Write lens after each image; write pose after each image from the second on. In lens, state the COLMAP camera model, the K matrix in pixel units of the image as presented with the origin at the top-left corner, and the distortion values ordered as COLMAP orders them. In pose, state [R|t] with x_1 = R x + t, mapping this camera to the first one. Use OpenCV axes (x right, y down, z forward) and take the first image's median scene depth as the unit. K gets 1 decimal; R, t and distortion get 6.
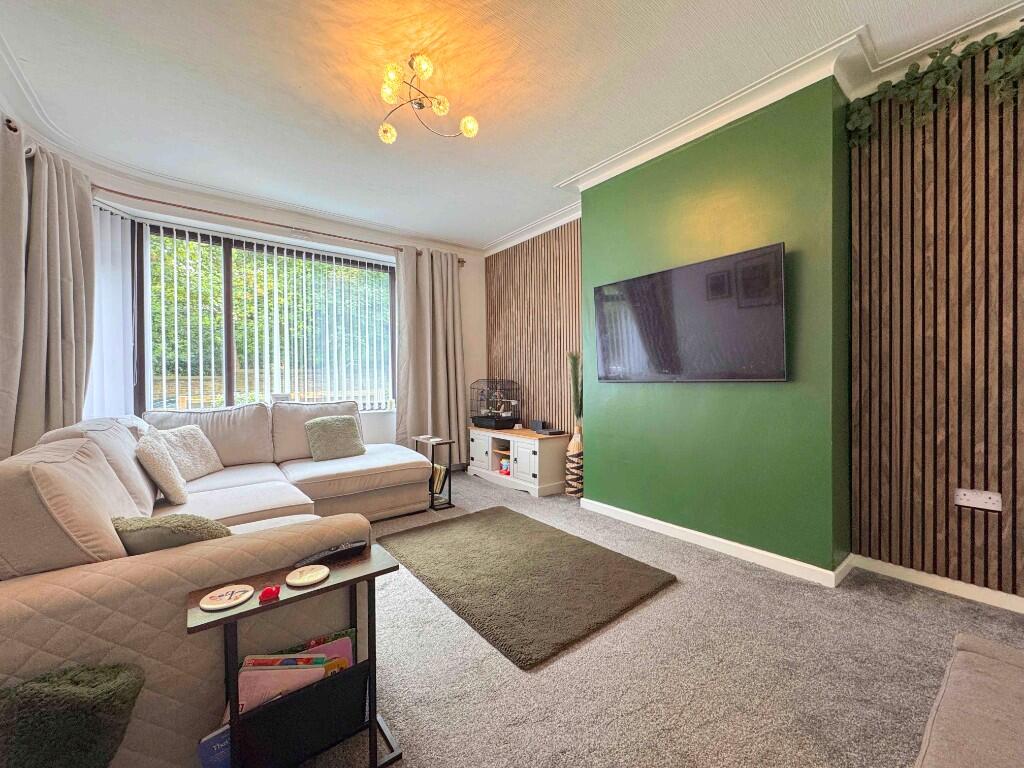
lens RADIAL K [[409.9, 0, 512.7], [0, 409.9, 381.2], [0, 0, 1]] dist [0.003295, 0.000099]
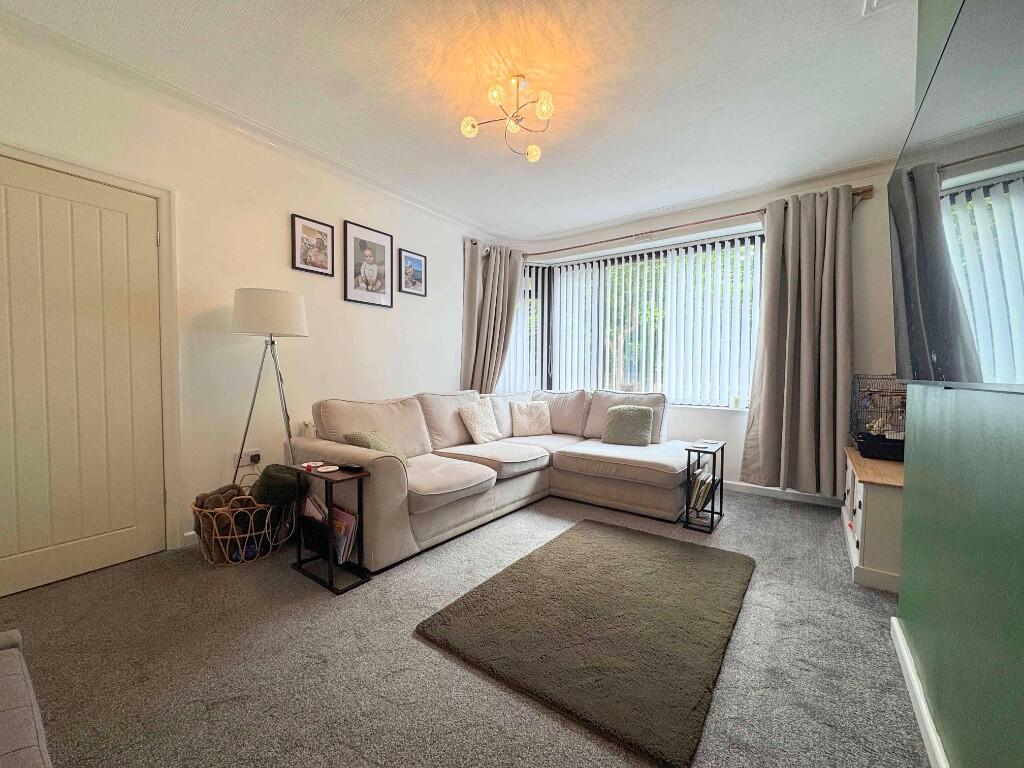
lens RADIAL K [[409.9, 0, 512.9], [0, 409.9, 383.9], [0, 0, 1]] dist [0.003295, 0.000099]
pose [[0.271047, 0.042366, -0.961633, 0.521251], [-0.012176, 0.999102, 0.040585, -0.012498], [0.962489, 0.000709, 0.271319, 0.424946]]
